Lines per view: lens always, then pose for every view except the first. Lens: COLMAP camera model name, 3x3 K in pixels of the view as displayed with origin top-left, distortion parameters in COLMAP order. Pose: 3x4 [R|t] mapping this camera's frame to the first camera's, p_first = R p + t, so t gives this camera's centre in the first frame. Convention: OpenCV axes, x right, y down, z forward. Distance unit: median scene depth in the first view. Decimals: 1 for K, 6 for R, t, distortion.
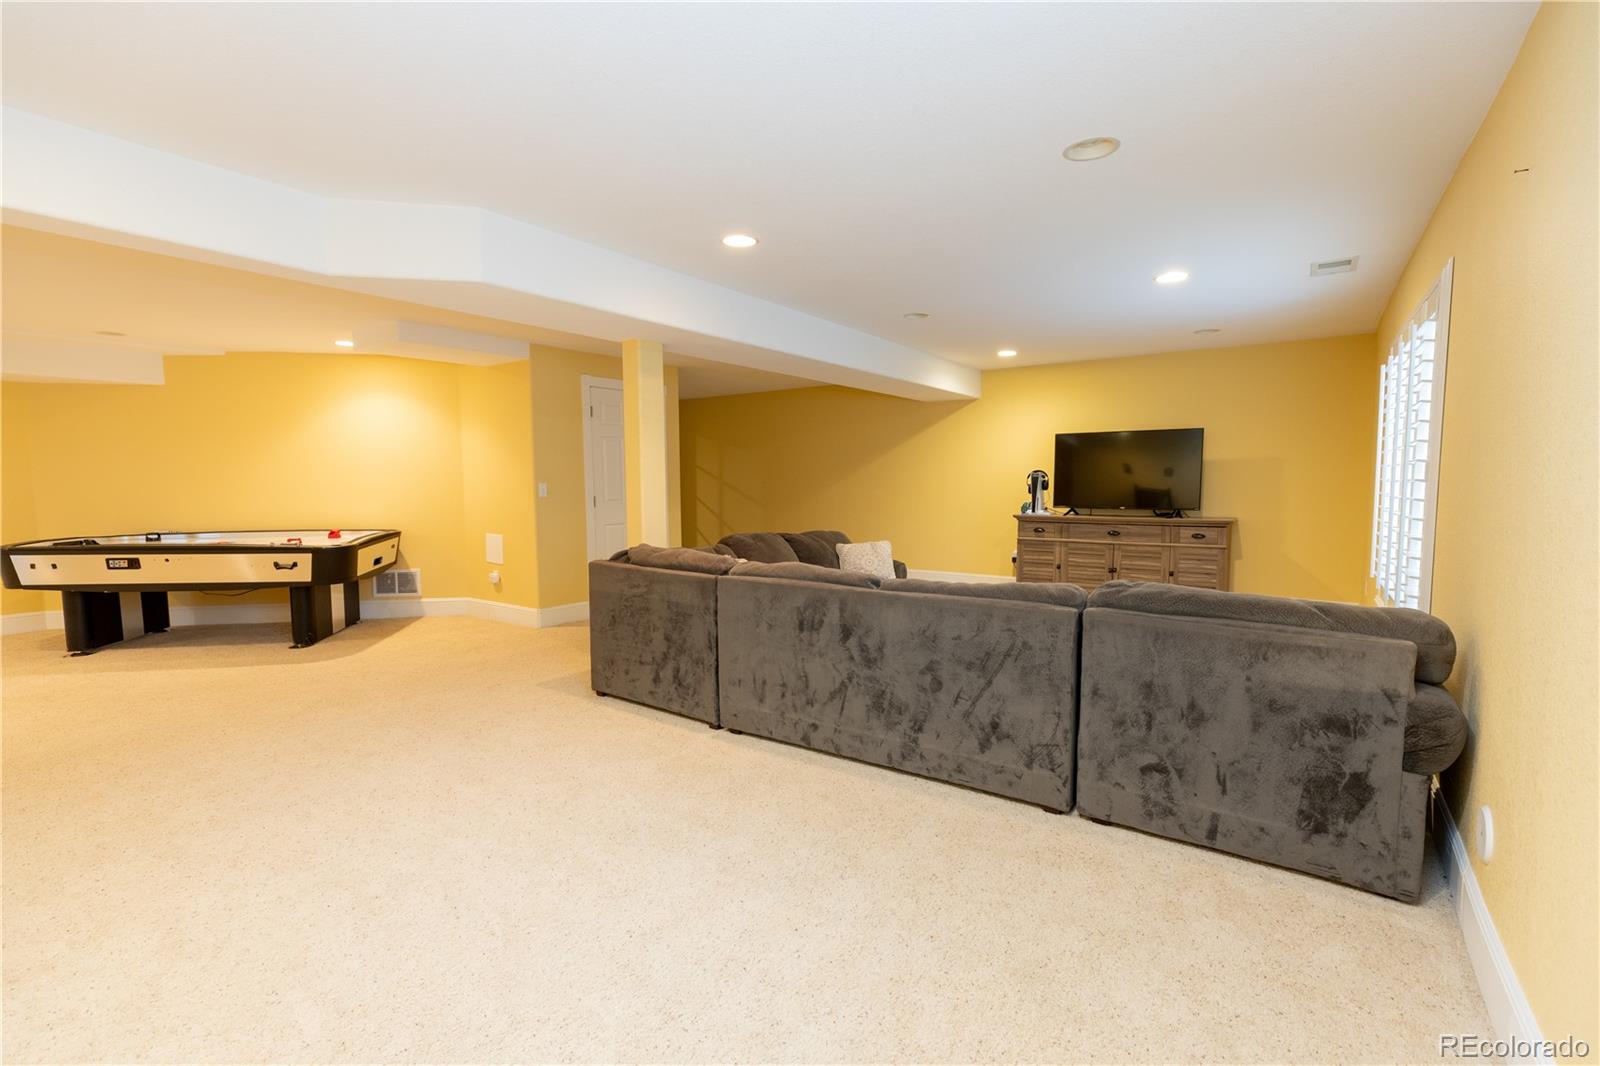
lens RADIAL K [[709.0, 0, 788.4], [0, 709.0, 538.4], [0, 0, 1]] dist [0.003007, 0.000669]
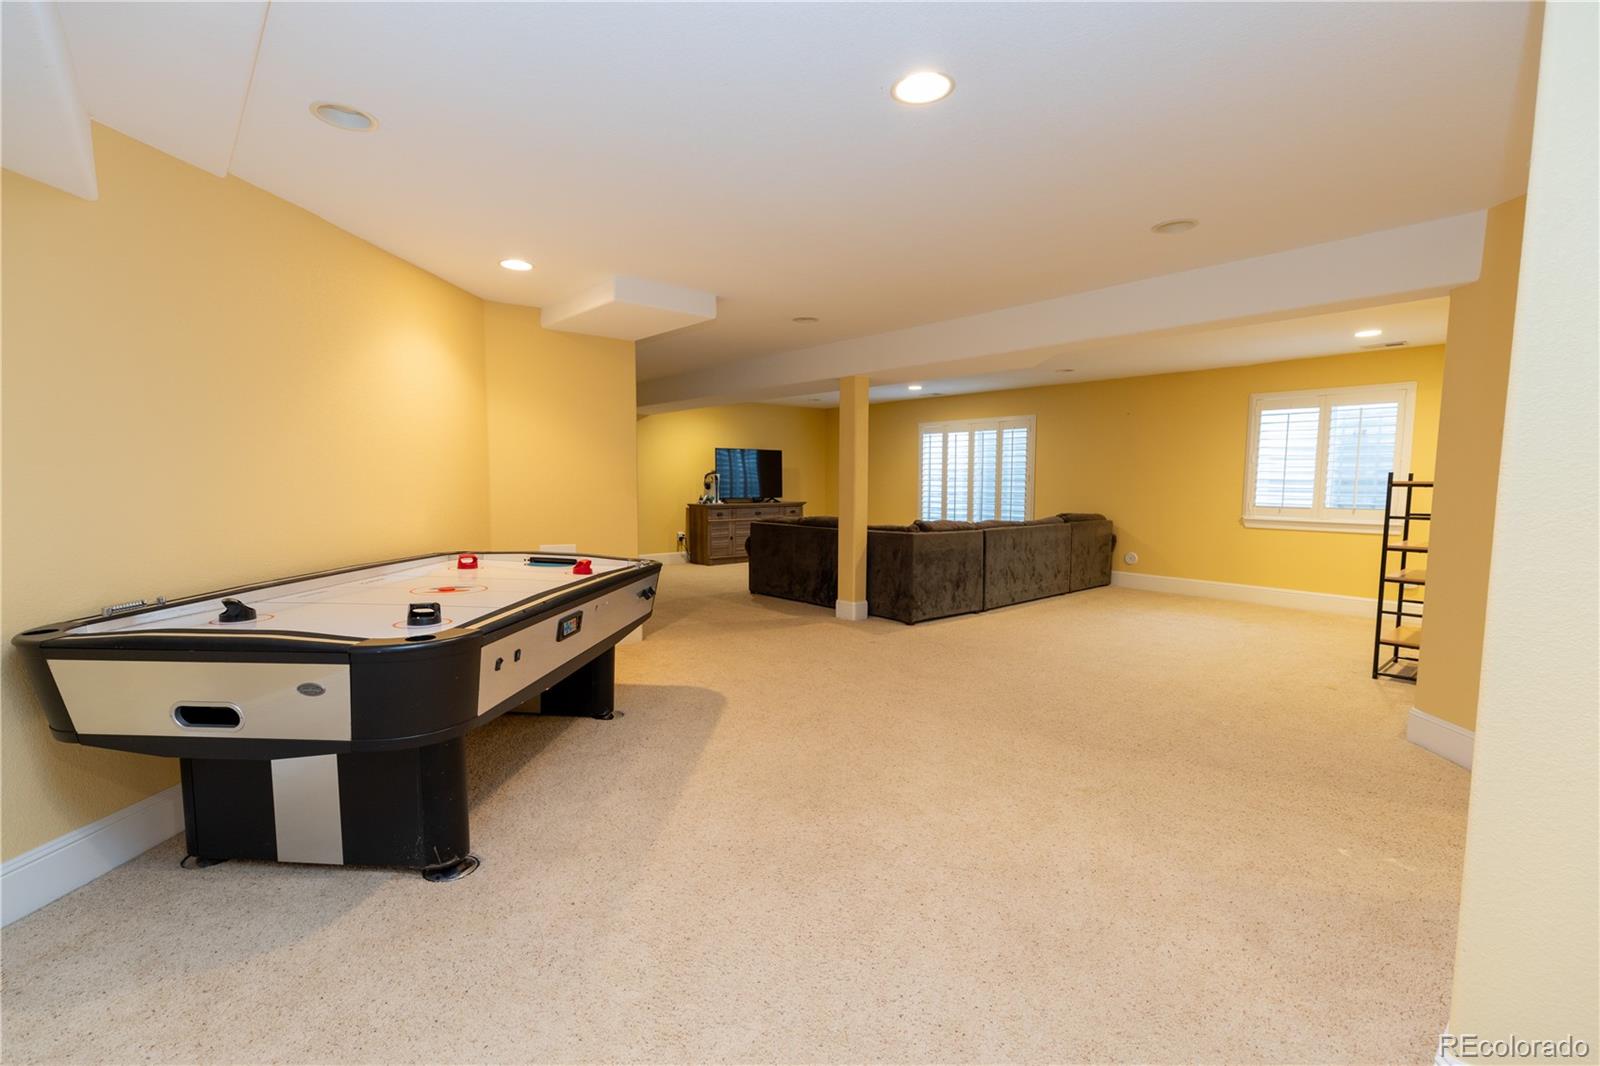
lens RADIAL K [[709.0, 0, 788.4], [0, 709.0, 538.4], [0, 0, 1]] dist [0.003007, 0.000669]
pose [[0.252505, -0.073007, 0.964838, -1.138710], [0.072665, 0.995764, 0.056330, -0.038196], [-0.964863, 0.055886, 0.256740, 0.566501]]
